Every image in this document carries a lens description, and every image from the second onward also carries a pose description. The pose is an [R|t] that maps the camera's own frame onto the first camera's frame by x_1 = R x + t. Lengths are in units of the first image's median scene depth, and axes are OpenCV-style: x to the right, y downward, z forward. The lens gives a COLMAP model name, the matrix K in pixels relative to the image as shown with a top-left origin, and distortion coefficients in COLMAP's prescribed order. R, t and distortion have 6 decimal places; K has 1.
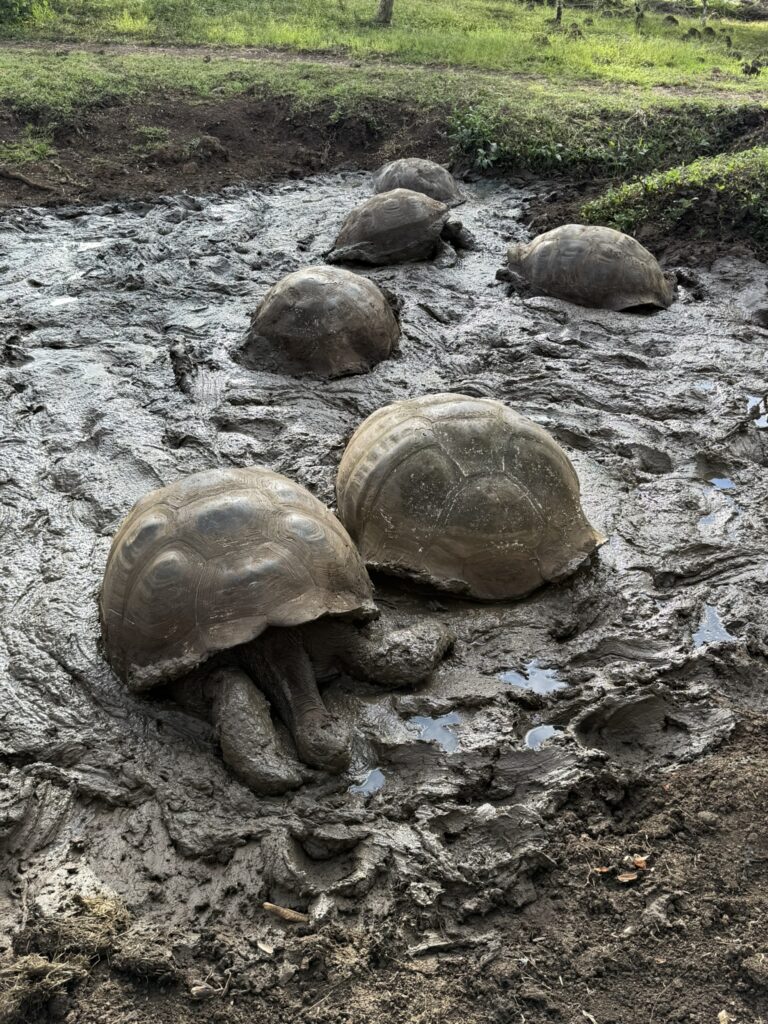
lens RADIAL K [[940.0, 0, 384.0], [0, 940.0, 512.0], [0, 0, 1]] dist [0.213703, -0.509776]
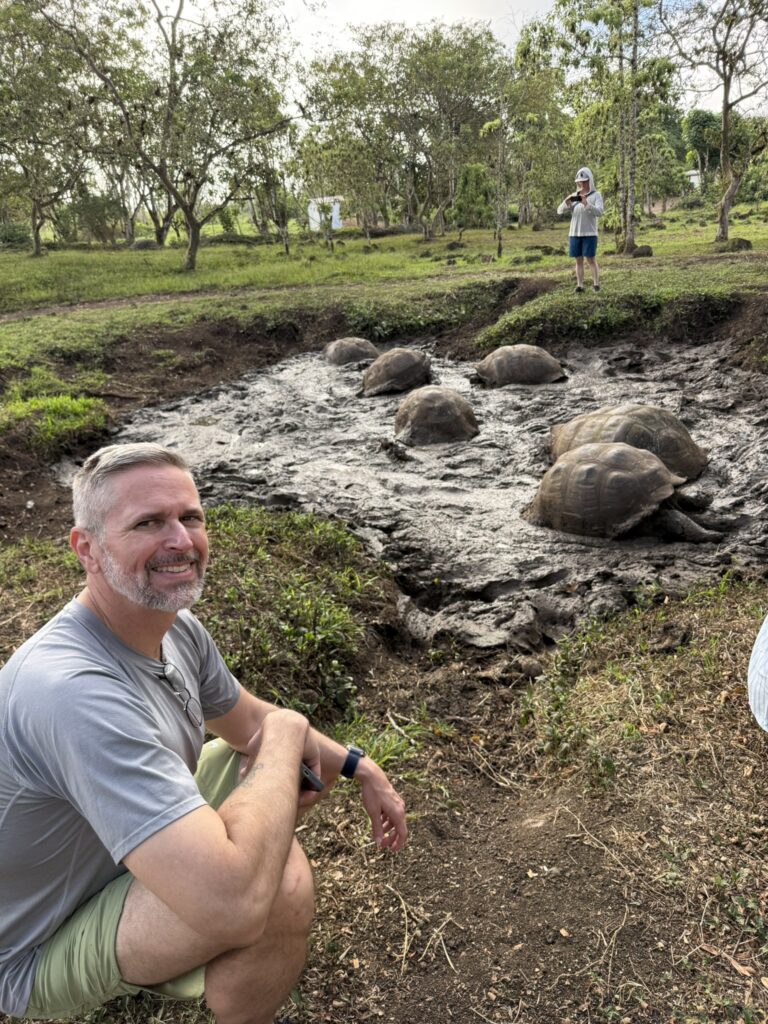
lens RADIAL K [[710.8, 0, 384.0], [0, 710.8, 512.0], [0, 0, 1]] dist [0.191153, -0.435706]
pose [[0.912125, -0.251918, 0.323365, -0.648729], [0.291196, 0.953428, -0.078616, 0.053405], [-0.288500, 0.165870, 0.943003, -0.222967]]
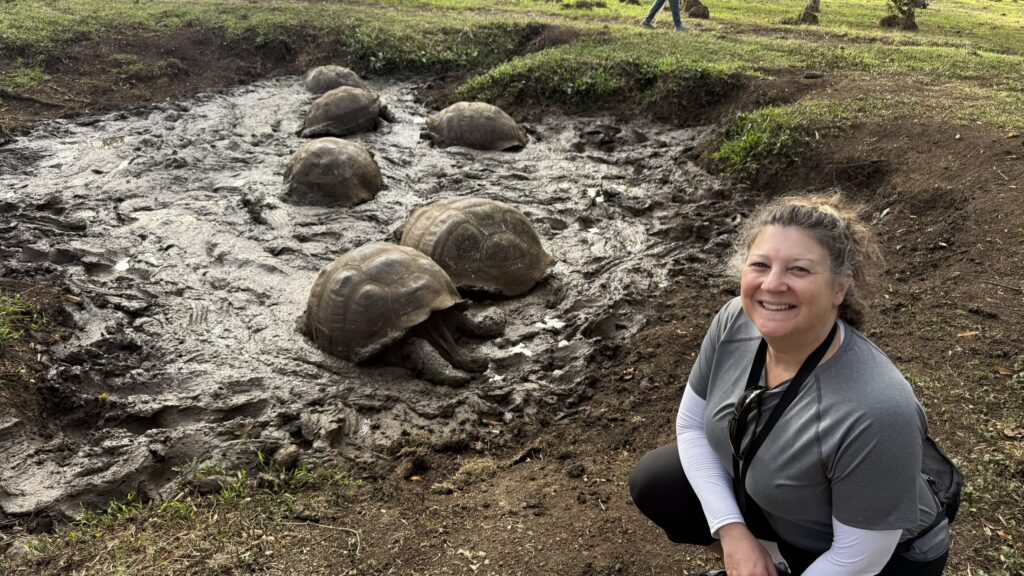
lens RADIAL K [[721.4, 0, 512.0], [0, 721.4, 288.0], [0, 0, 1]] dist [0.125674, -0.212931]
pose [[0.933646, -0.157699, 0.321615, -0.209188], [0.171901, 0.984983, -0.016055, 0.059083], [-0.314253, 0.070276, 0.946735, -0.224971]]
